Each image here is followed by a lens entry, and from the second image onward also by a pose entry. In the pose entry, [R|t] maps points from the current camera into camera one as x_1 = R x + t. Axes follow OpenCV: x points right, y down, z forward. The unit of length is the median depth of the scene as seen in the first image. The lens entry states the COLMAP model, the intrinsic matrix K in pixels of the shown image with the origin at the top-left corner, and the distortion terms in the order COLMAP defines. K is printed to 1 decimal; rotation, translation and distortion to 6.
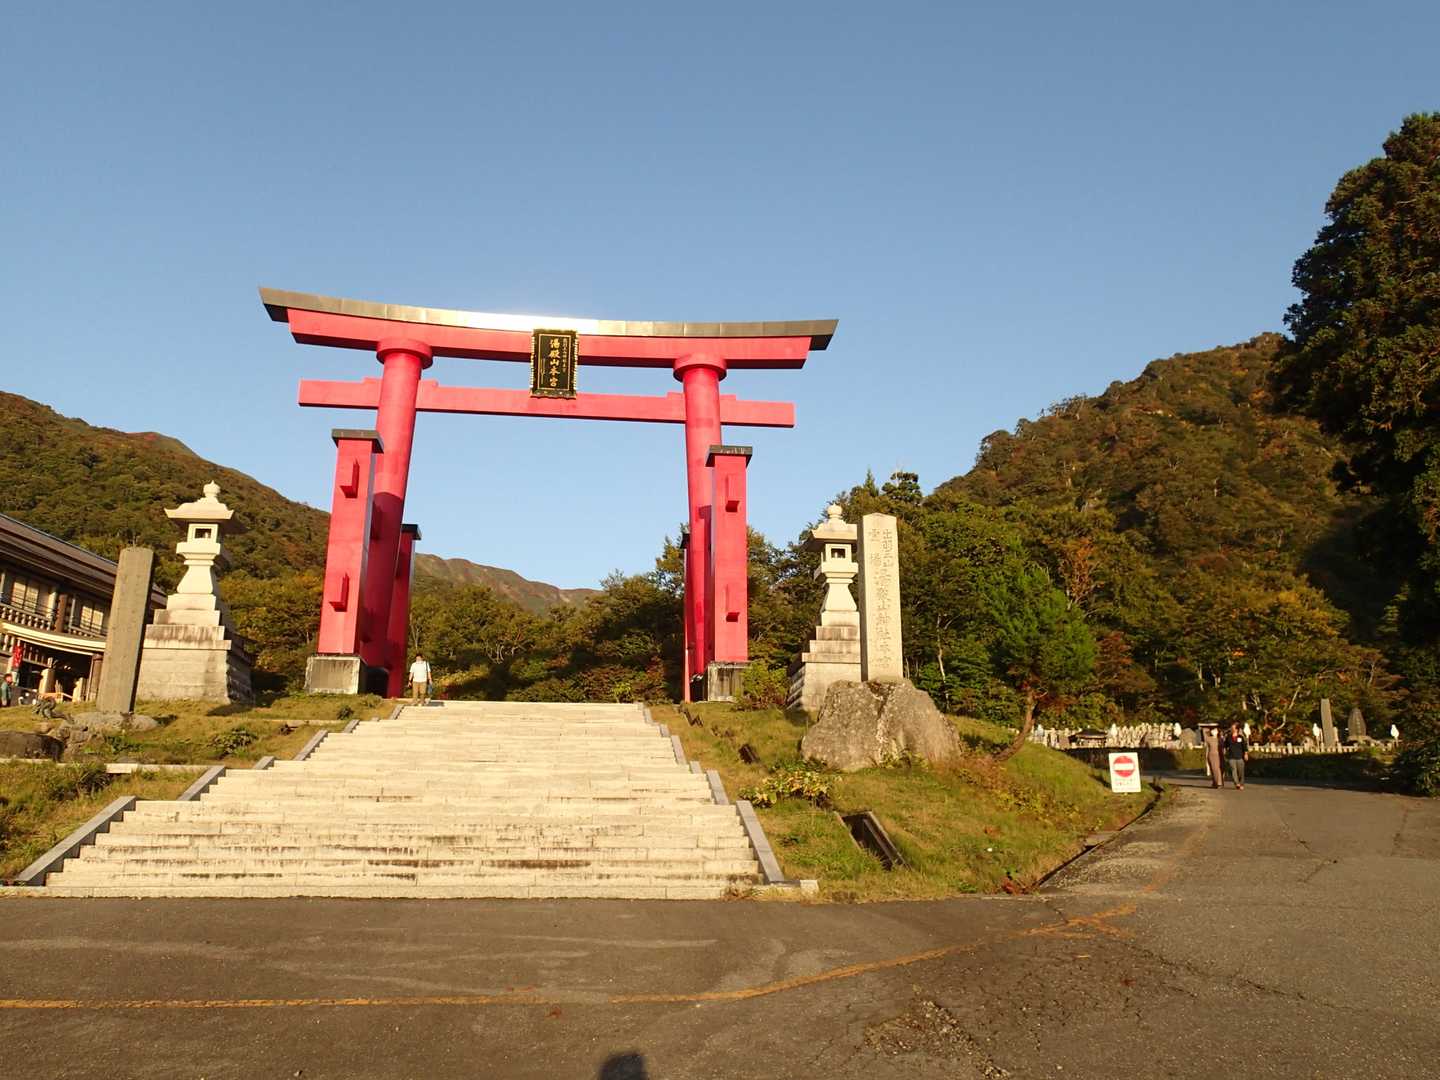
lens RADIAL K [[1237.3, 0, 720.0], [0, 1237.3, 540.0], [0, 0, 1]] dist [0.009642, 0.000692]
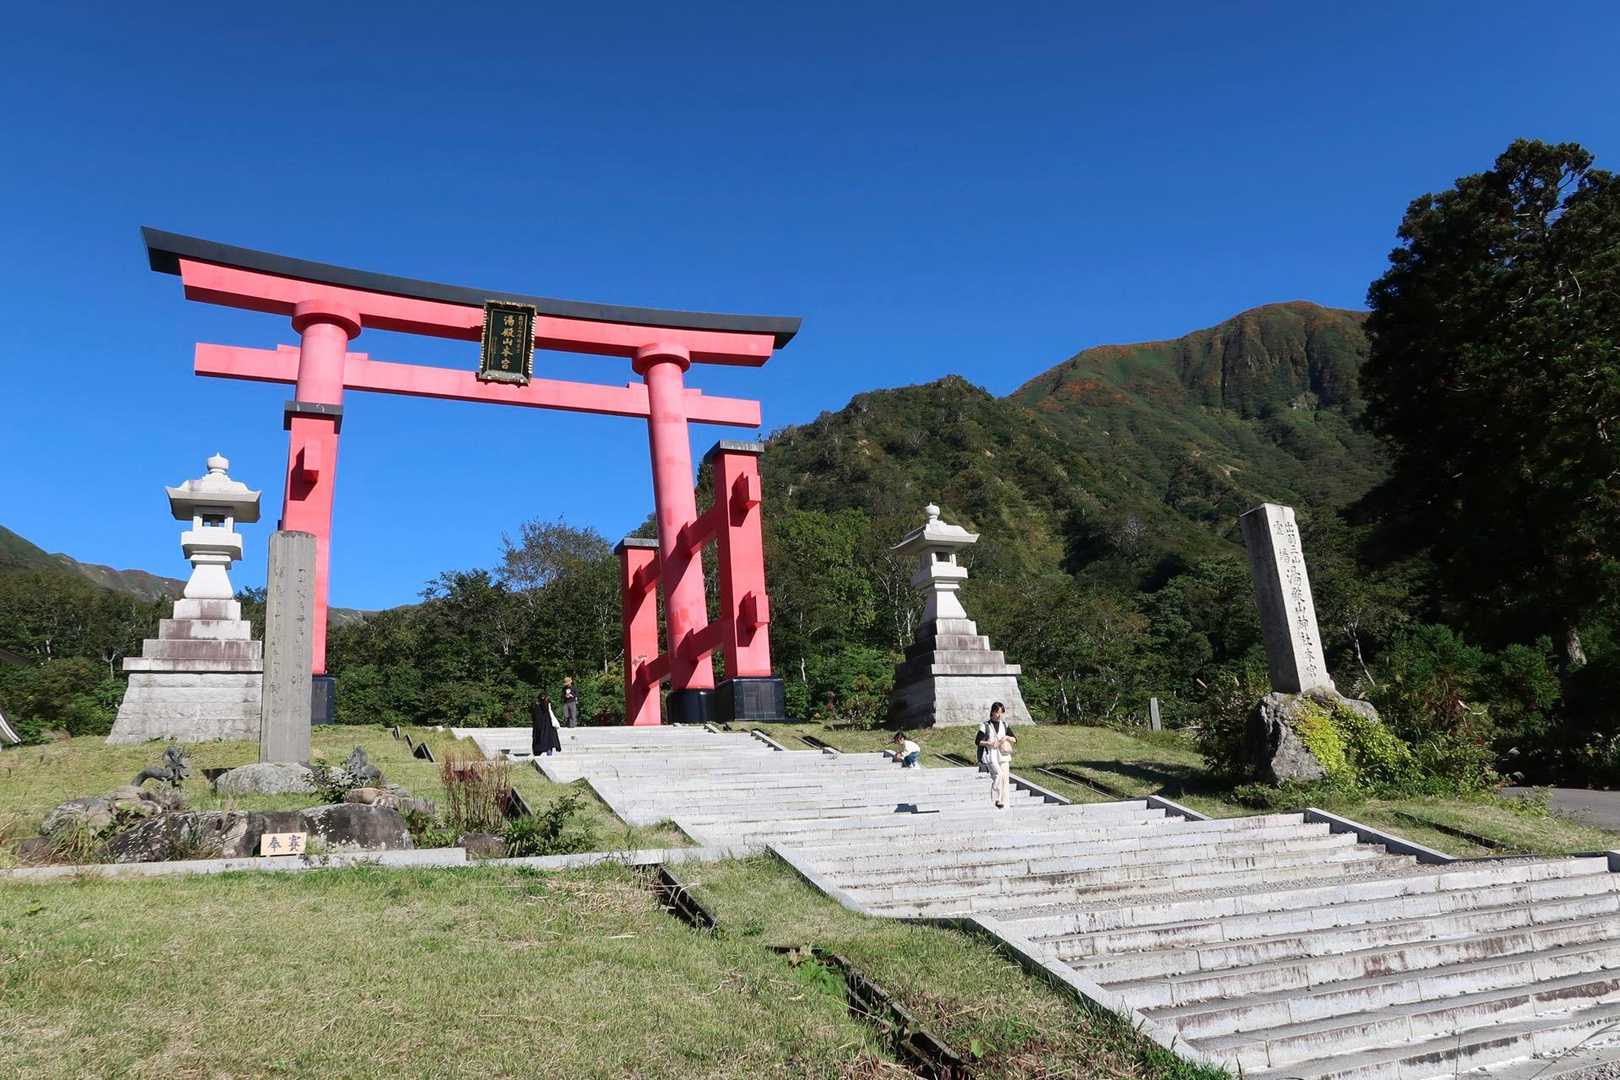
lens RADIAL K [[1202.5, 0, 810.0], [0, 1202.5, 540.0], [0, 0, 1]] dist [-0.004502, -0.003006]
pose [[0.957244, 0.016375, 0.288818, -0.173042], [-0.012639, 0.999811, -0.014797, 0.008499], [-0.289006, 0.010514, 0.957270, 0.114332]]
